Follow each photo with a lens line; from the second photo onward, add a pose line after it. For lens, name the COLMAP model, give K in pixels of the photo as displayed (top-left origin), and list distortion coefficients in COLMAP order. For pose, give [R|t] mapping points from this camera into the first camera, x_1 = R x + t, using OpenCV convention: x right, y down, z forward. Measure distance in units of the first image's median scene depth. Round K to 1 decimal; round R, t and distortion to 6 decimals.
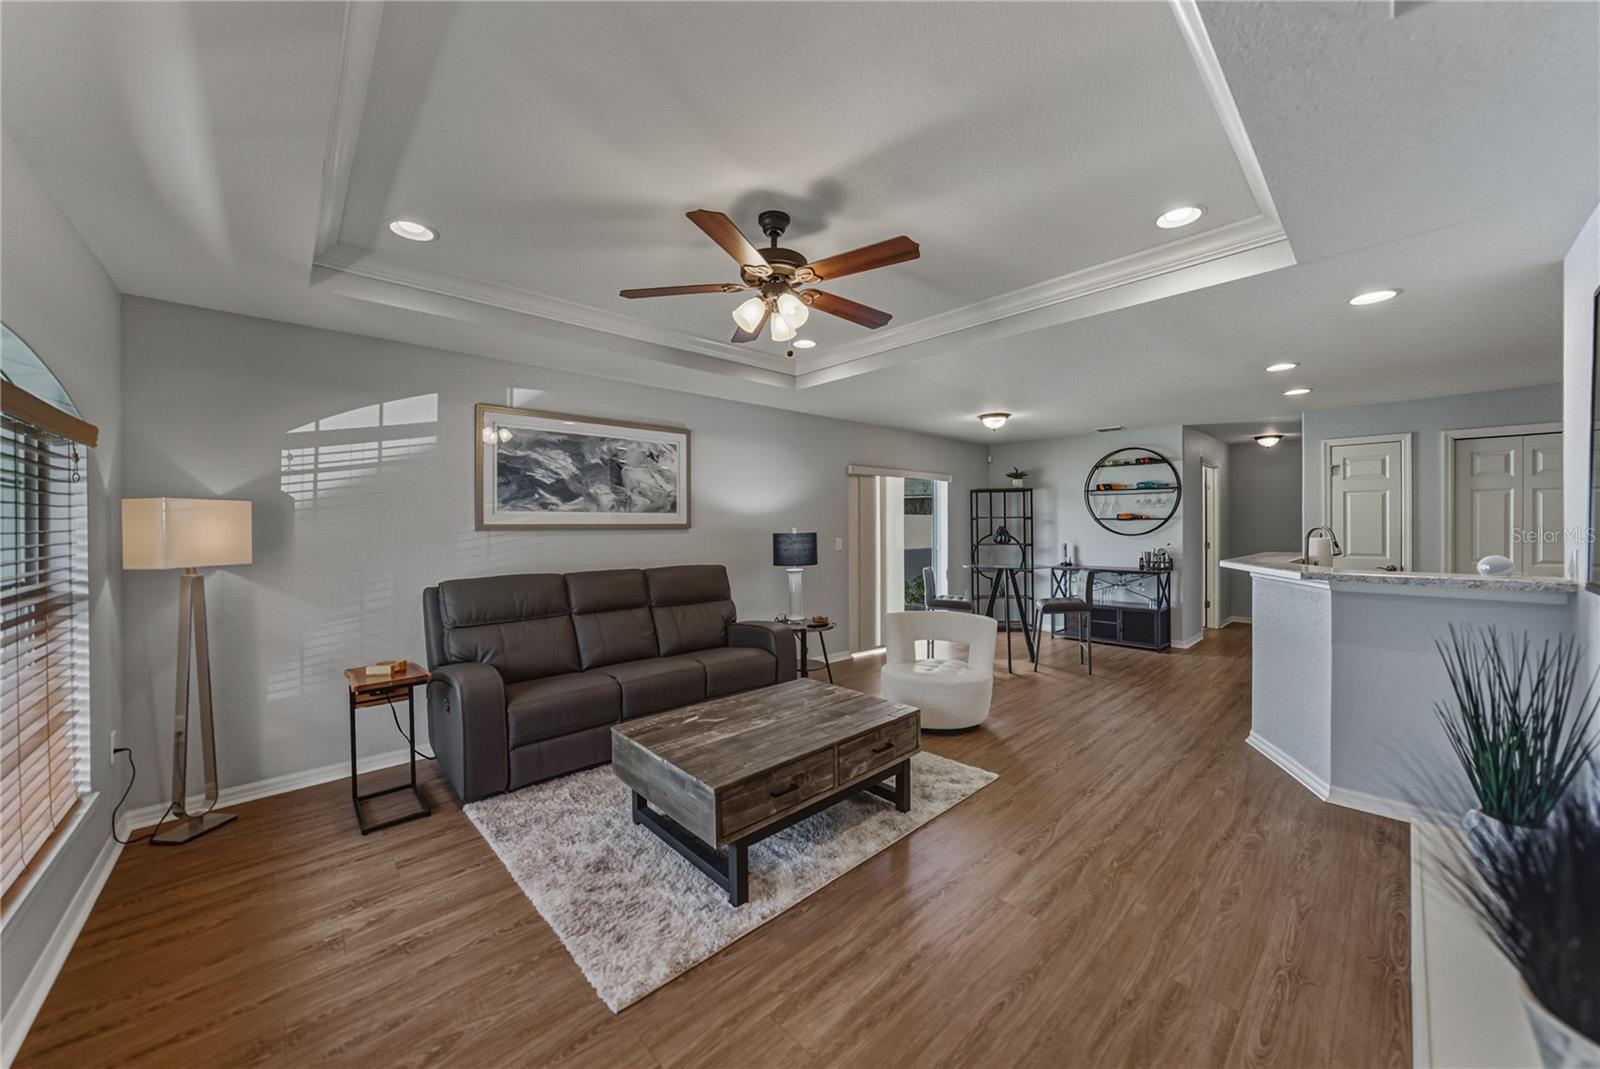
lens RADIAL K [[569.2, 0, 821.7], [0, 569.2, 529.2], [0, 0, 1]] dist [-0.017926, 0.001377]
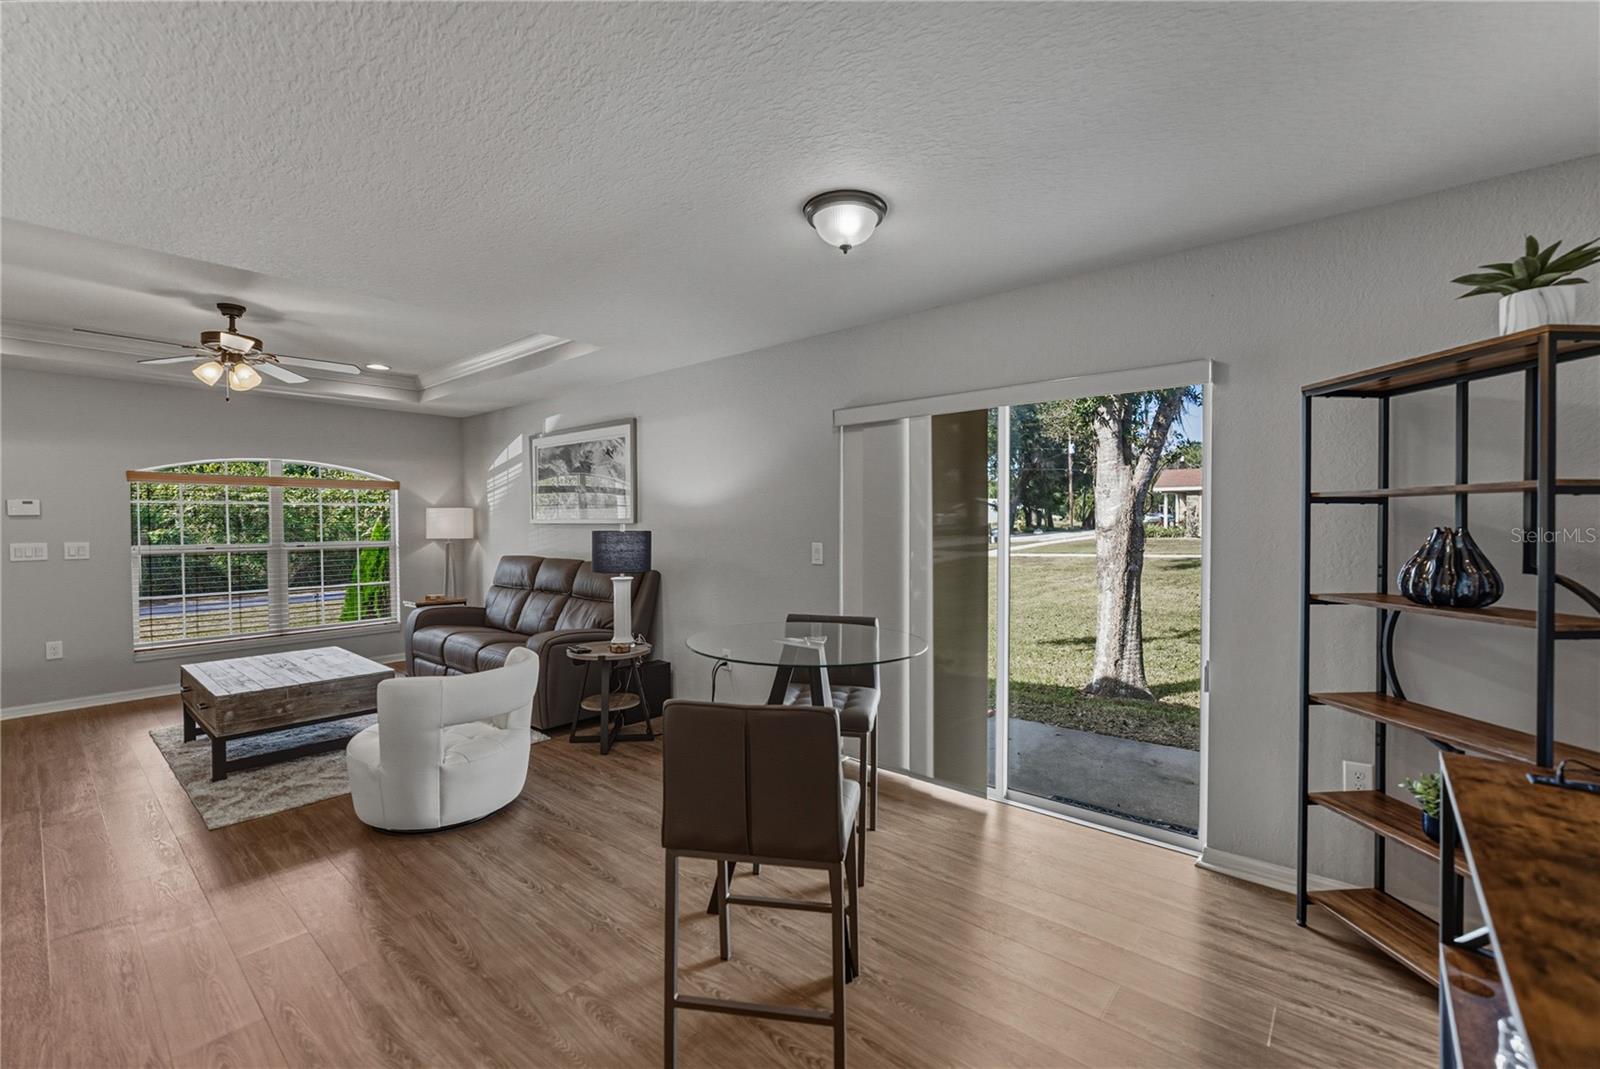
lens RADIAL K [[681.5, 0, 825.0], [0, 681.5, 535.8], [0, 0, 1]] dist [-0.009763, 0.001693]
pose [[0.100545, 0.026933, -0.994568, 1.066560], [-0.005214, 0.999634, 0.026543, -0.014785], [0.994919, 0.002517, 0.100649, 1.398813]]
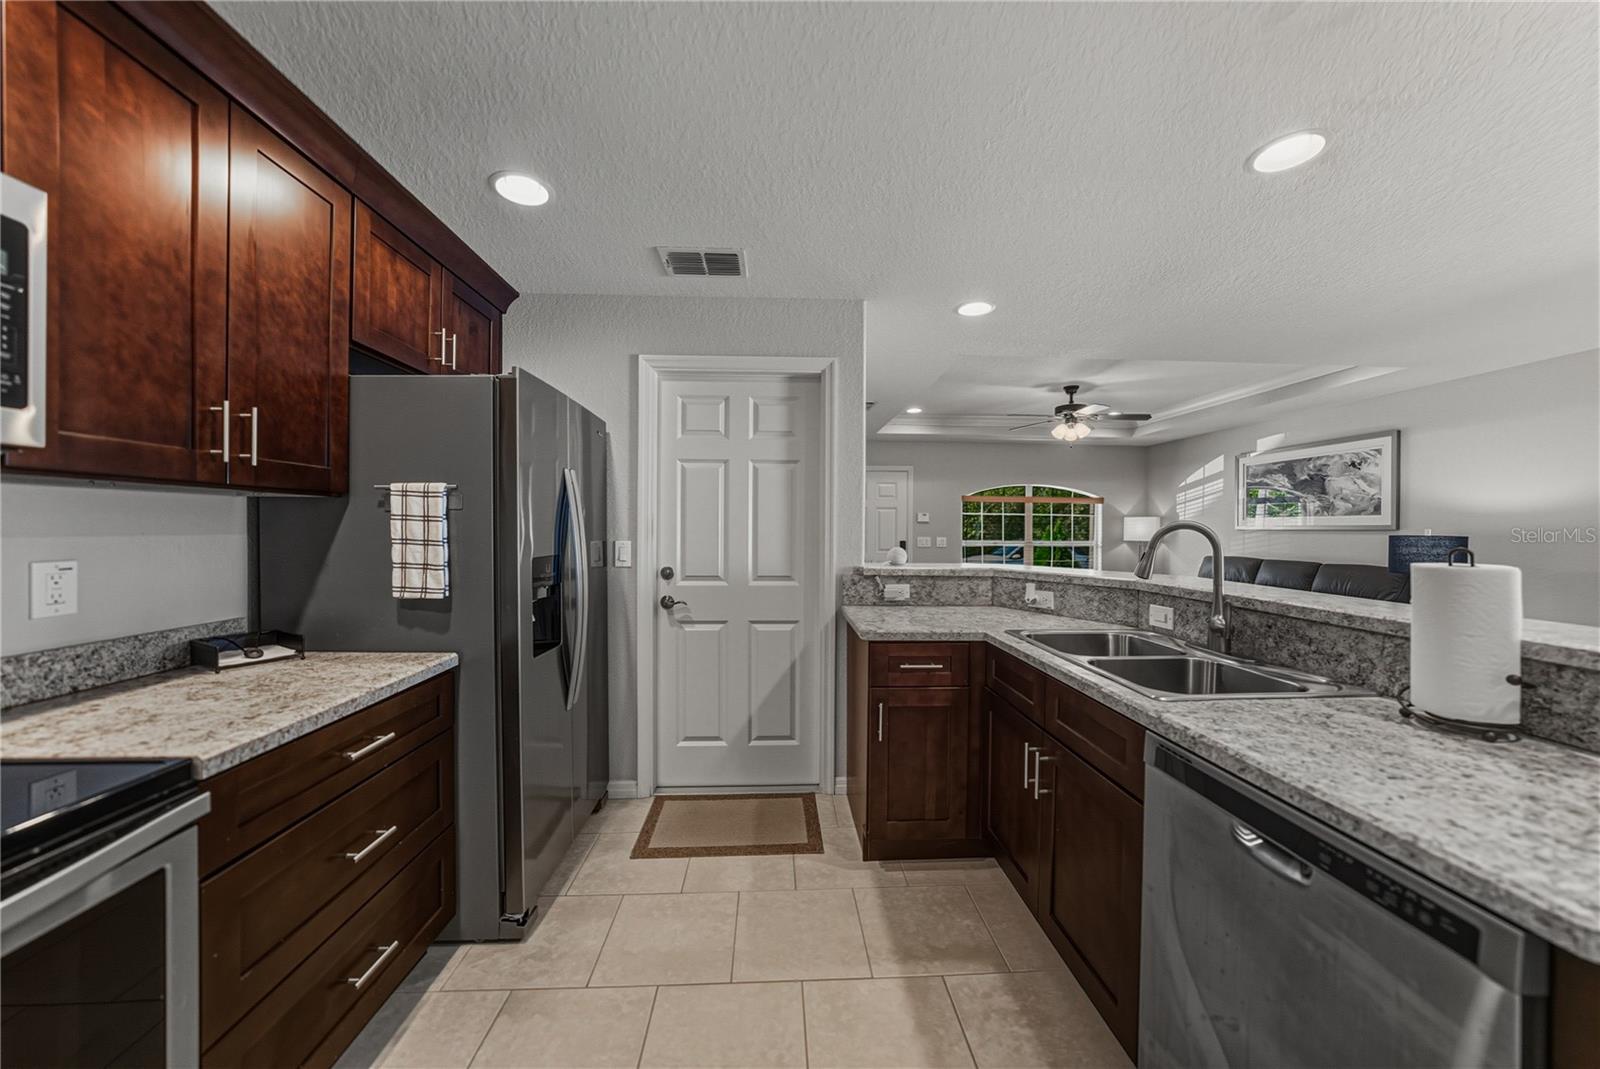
lens RADIAL K [[569.2, 0, 803.7], [0, 569.2, 533.9], [0, 0, 1]] dist [-0.017926, 0.001377]
pose [[-0.647974, 0.007548, -0.761625, 1.367214], [-0.009378, 0.999796, 0.017887, -0.002649], [0.761605, 0.018733, -0.647771, 0.986282]]
